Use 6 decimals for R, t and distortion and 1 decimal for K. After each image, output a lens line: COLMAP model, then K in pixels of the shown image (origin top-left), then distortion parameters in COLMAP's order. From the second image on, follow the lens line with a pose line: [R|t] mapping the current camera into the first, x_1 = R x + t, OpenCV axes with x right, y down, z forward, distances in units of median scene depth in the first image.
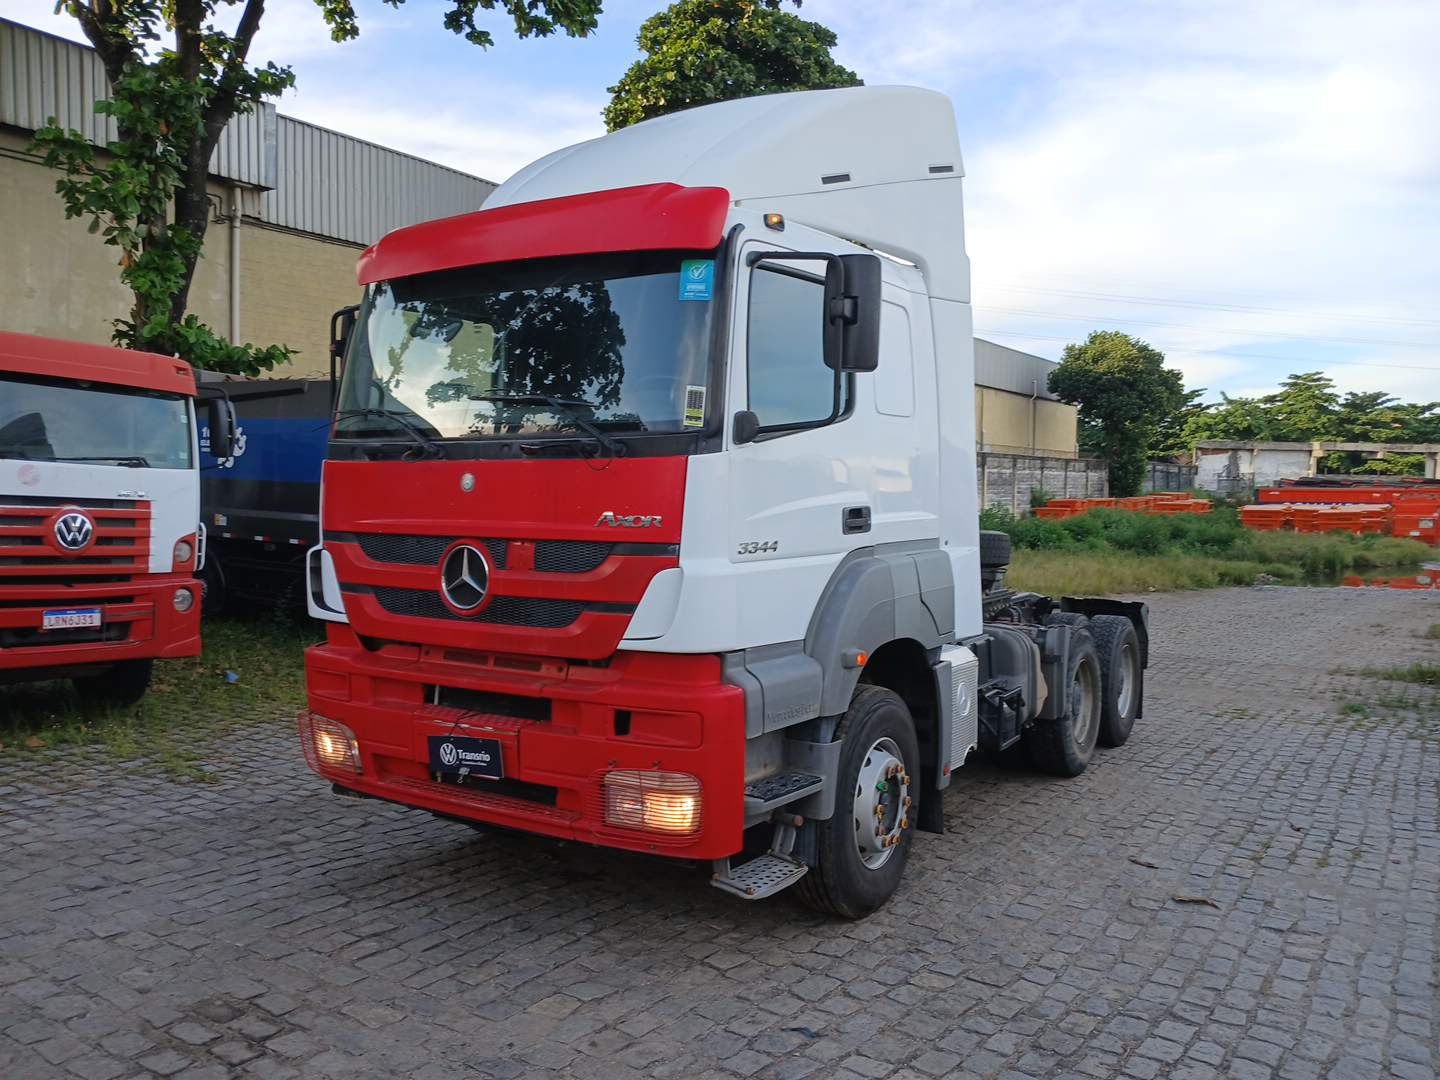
lens RADIAL K [[1093.4, 0, 723.6], [0, 1093.4, 539.1], [0, 0, 1]] dist [0.058192, -0.126866]
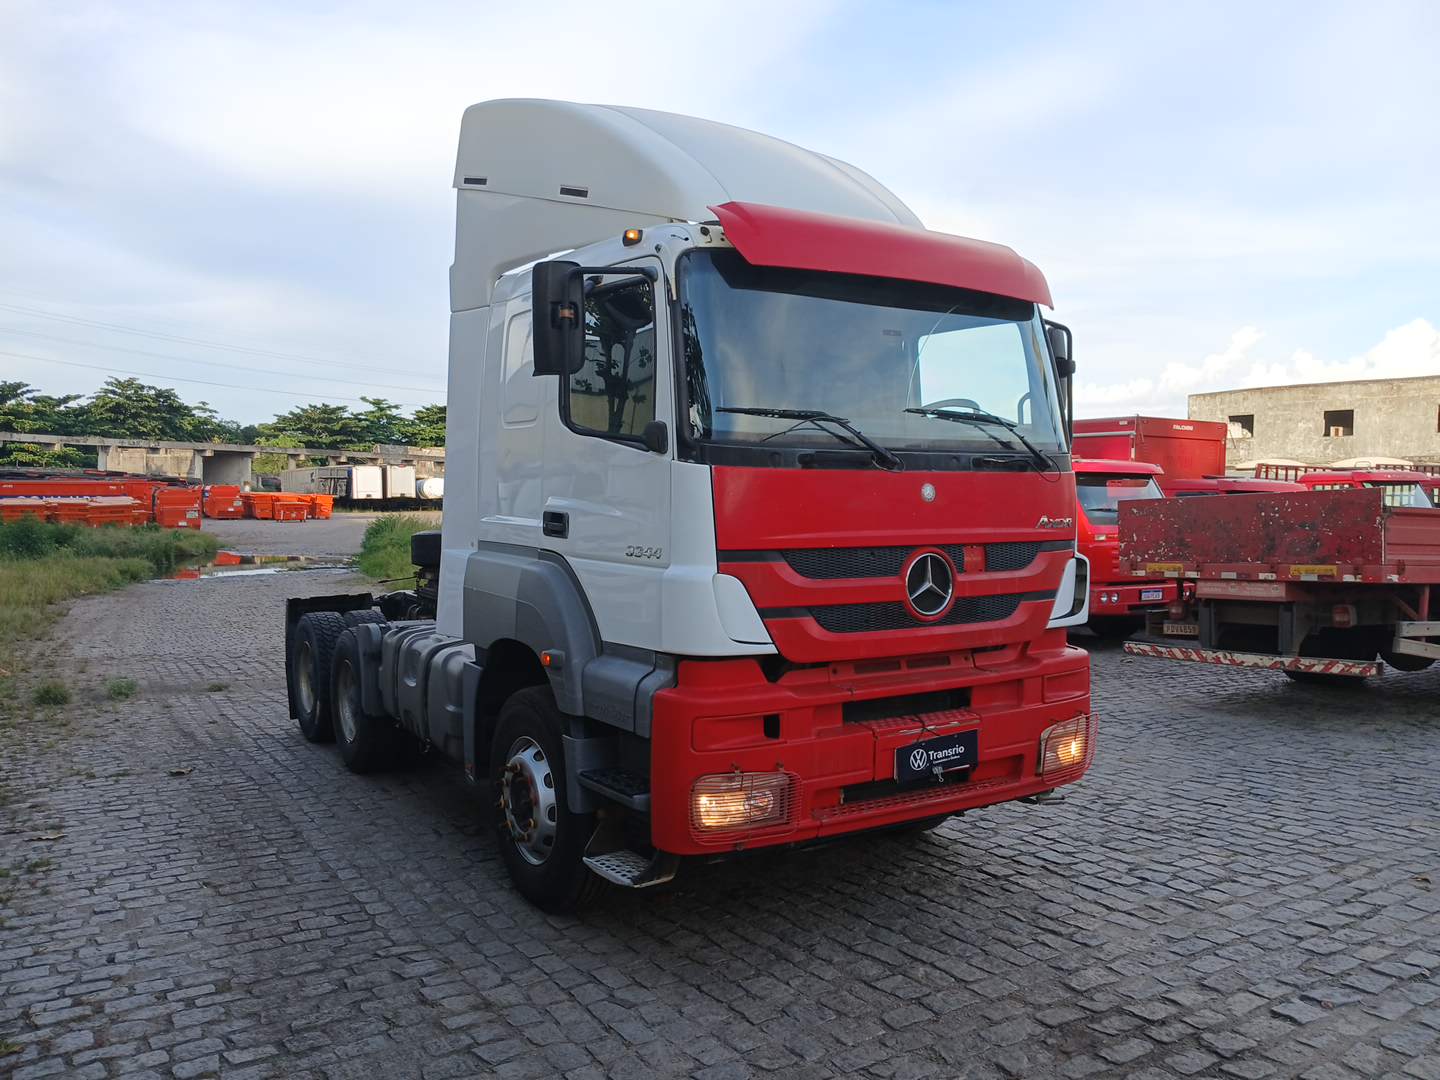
lens RADIAL K [[1093.4, 0, 723.6], [0, 1093.4, 539.1], [0, 0, 1]] dist [0.058192, -0.126866]
pose [[0.433498, -0.043923, 0.900083, -1.209222], [0.036973, 0.998837, 0.030935, -0.045045], [-0.900396, 0.019869, 0.434618, 0.705103]]
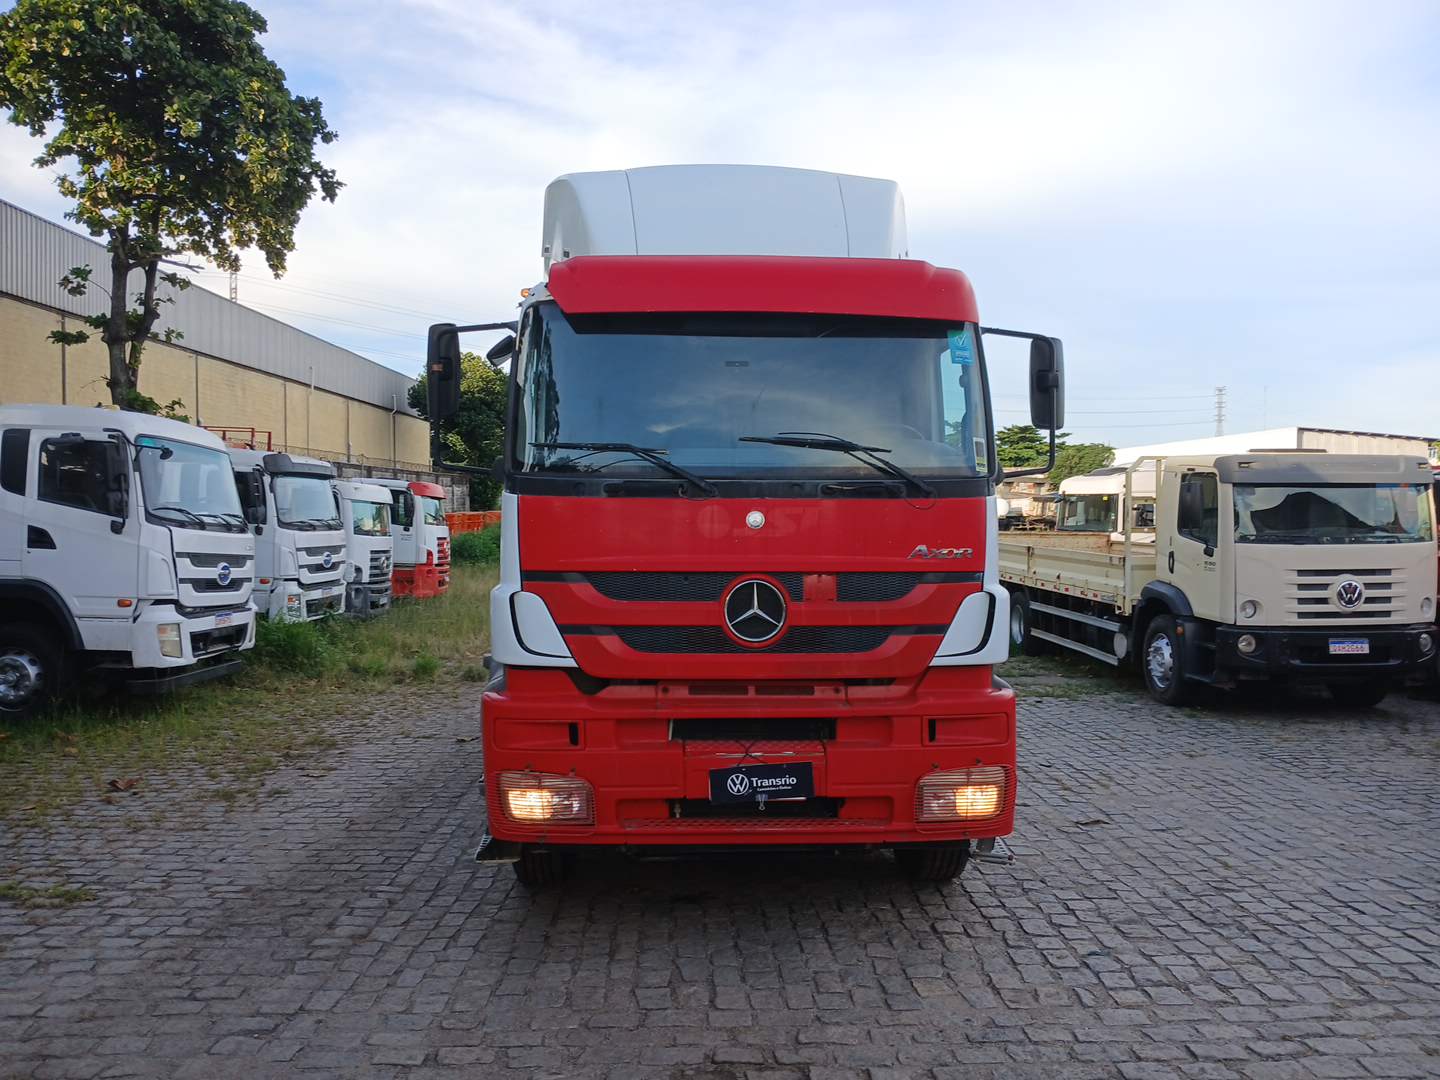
lens RADIAL K [[1096.0, 0, 721.6], [0, 1096.0, 525.0], [0, 0, 1]] dist [0.025610, -0.051729]
pose [[0.823767, -0.011416, 0.566814, -0.824552], [0.025259, 0.999543, -0.016579, -0.028821], [-0.566366, 0.027975, 0.823679, 0.157628]]
